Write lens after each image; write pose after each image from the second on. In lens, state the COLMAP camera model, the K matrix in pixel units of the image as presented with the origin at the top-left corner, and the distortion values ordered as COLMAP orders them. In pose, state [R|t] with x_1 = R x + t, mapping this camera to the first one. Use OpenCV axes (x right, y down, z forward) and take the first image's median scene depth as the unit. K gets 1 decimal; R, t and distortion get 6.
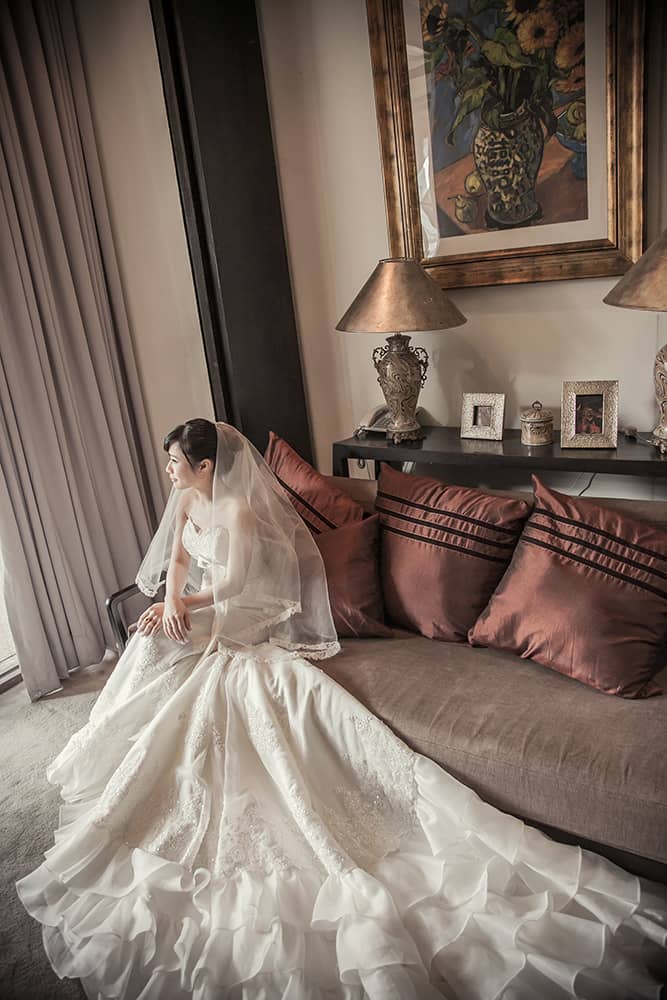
lens RADIAL K [[656.6, 0, 333.5], [0, 656.6, 500.0], [0, 0, 1]] dist [-0.062311, 0.005483]
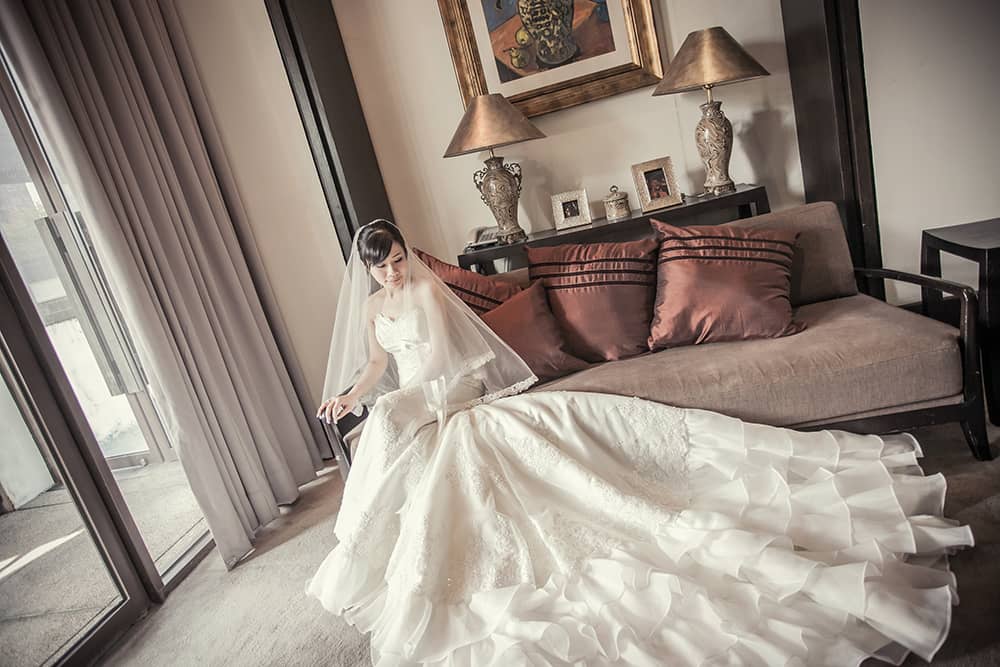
lens RADIAL K [[559.4, 0, 500.0], [0, 559.4, 333.5], [0, 0, 1]] dist [-0.029722, -0.000564]
pose [[0.911479, -0.211978, 0.352522, -0.373183], [0.256083, 0.963084, -0.083006, 0.178993], [-0.321913, 0.165933, 0.932115, 0.079347]]
